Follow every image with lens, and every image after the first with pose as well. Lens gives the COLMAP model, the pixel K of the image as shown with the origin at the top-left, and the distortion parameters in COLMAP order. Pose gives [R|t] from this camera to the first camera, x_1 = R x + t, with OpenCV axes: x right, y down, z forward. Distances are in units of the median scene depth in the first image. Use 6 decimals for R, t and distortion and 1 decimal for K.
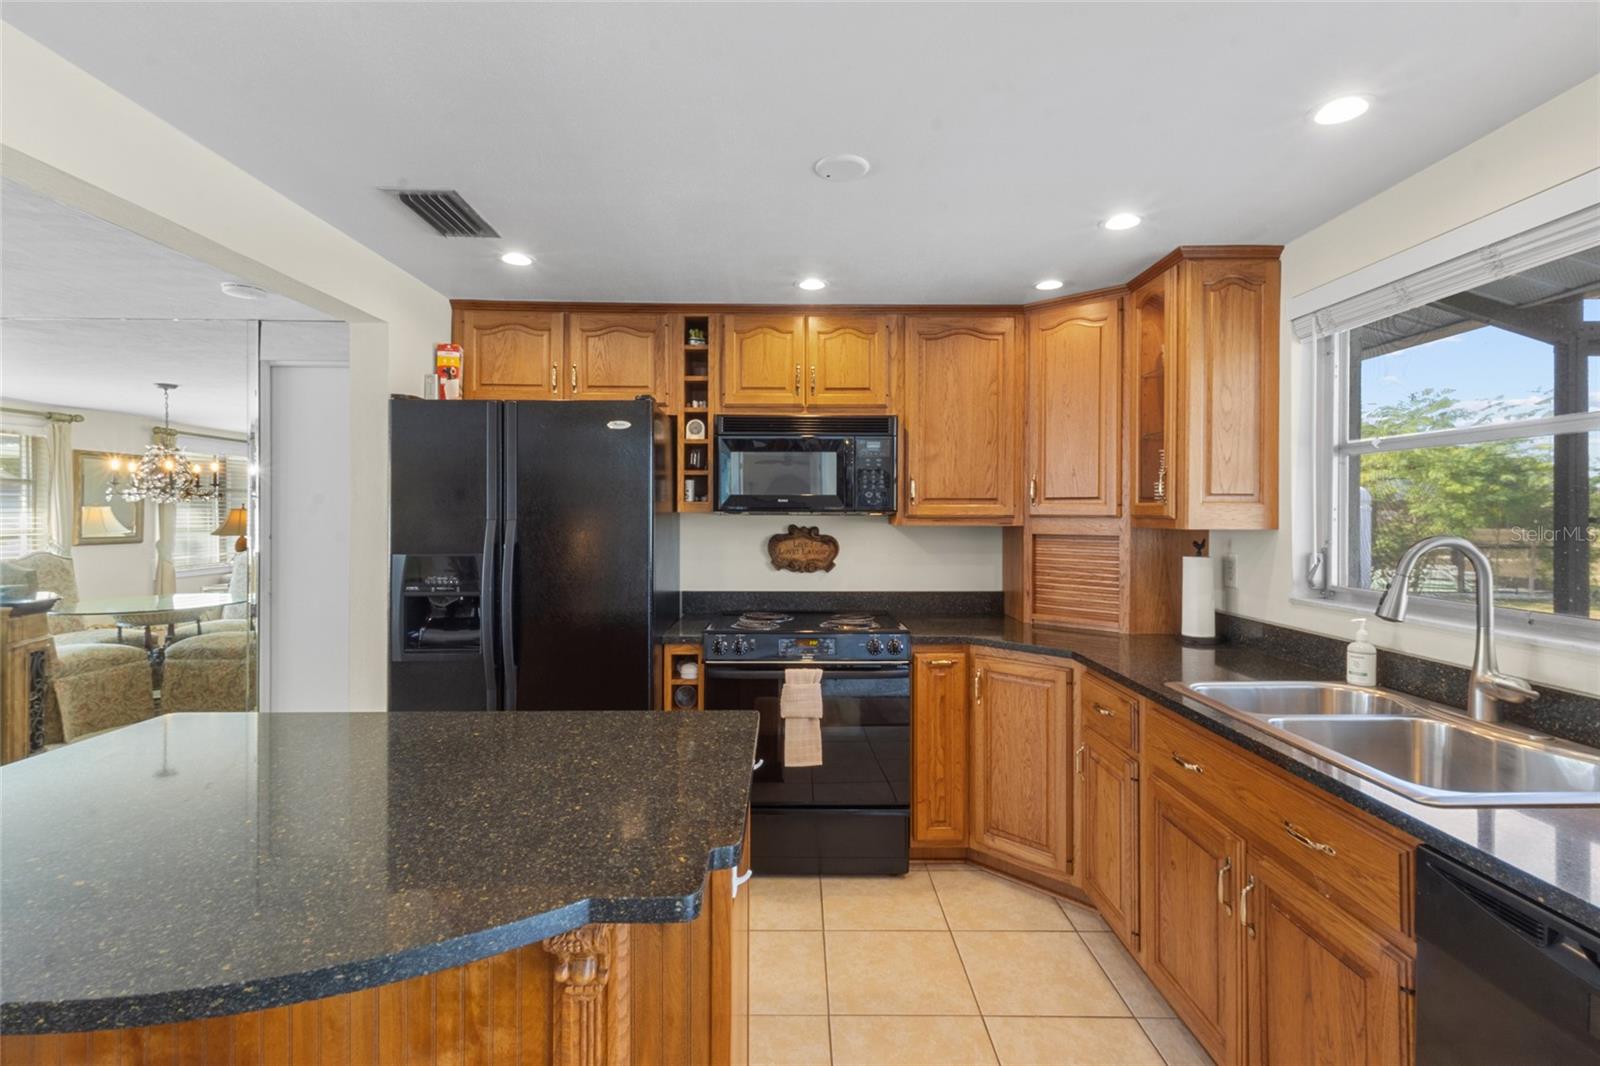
lens RADIAL K [[742.1, 0, 800.1], [0, 742.1, 513.1], [0, 0, 1]] dist [0.001102, 0.000936]
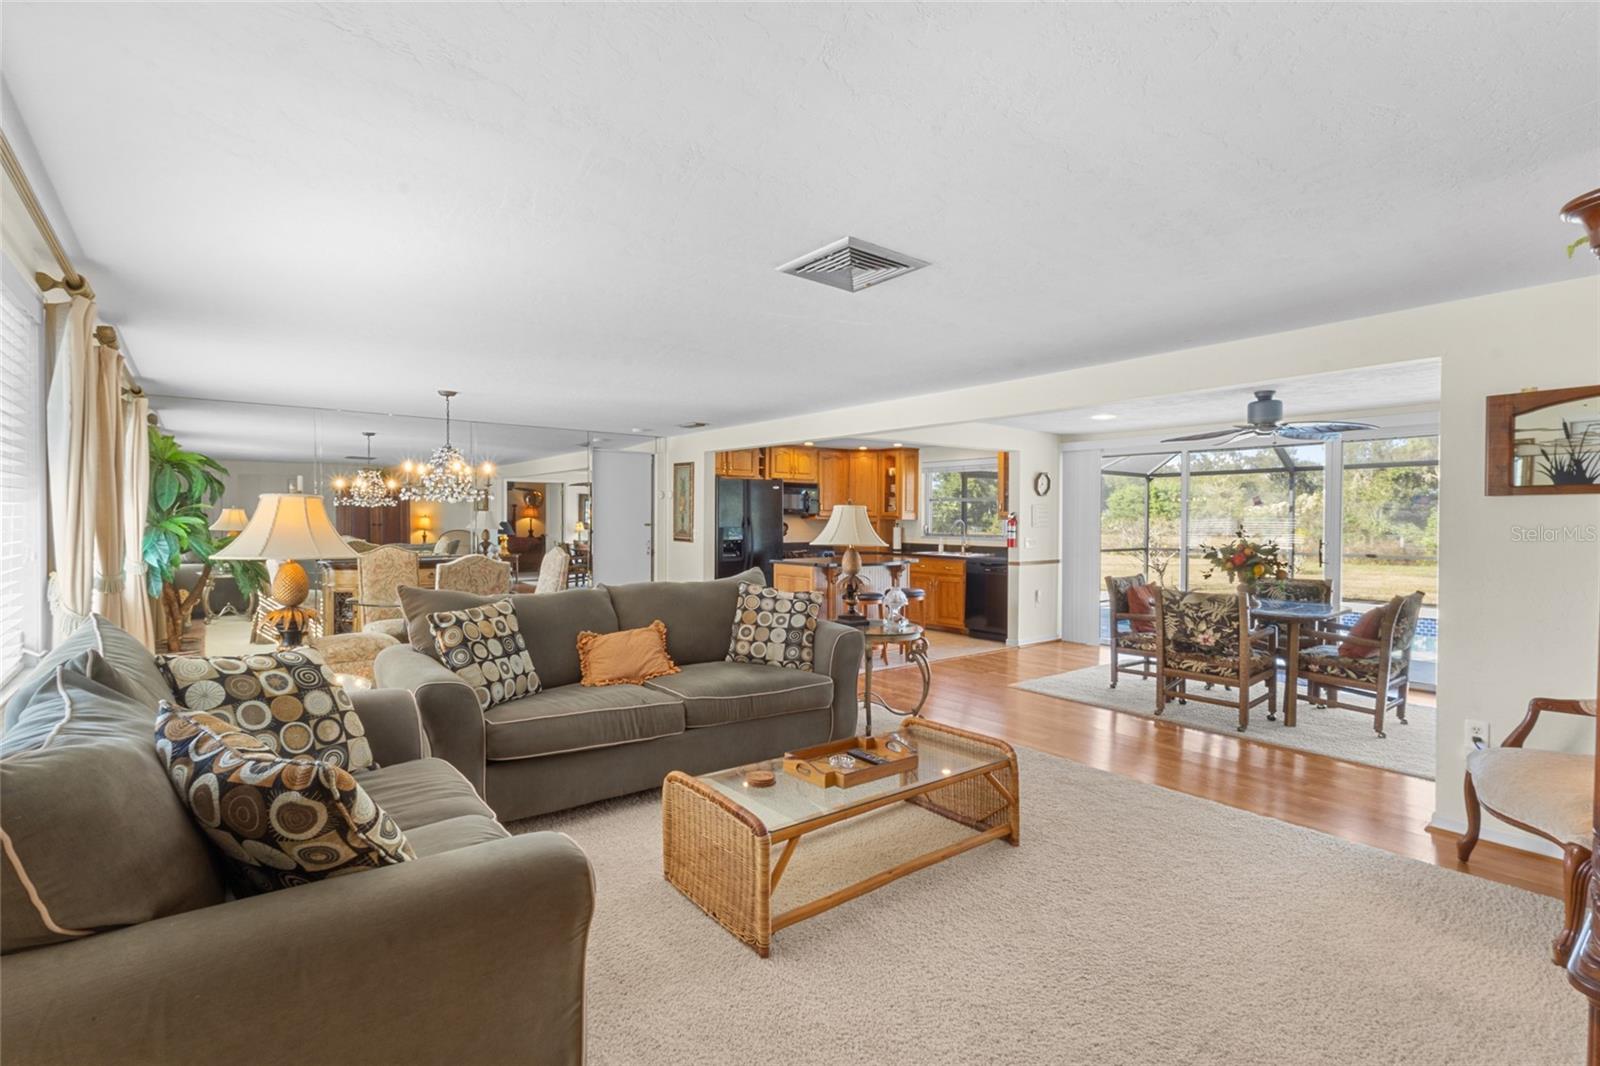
lens RADIAL K [[747.8, 0, 800.0], [0, 747.8, 533.0], [0, 0, 1]] dist [-0.000485, 0.020956]
pose [[0.788540, -0.010238, 0.614898, -2.069430], [-0.002680, 0.999795, 0.020083, 0.013927], [-0.614978, -0.017484, 0.788351, -1.579973]]
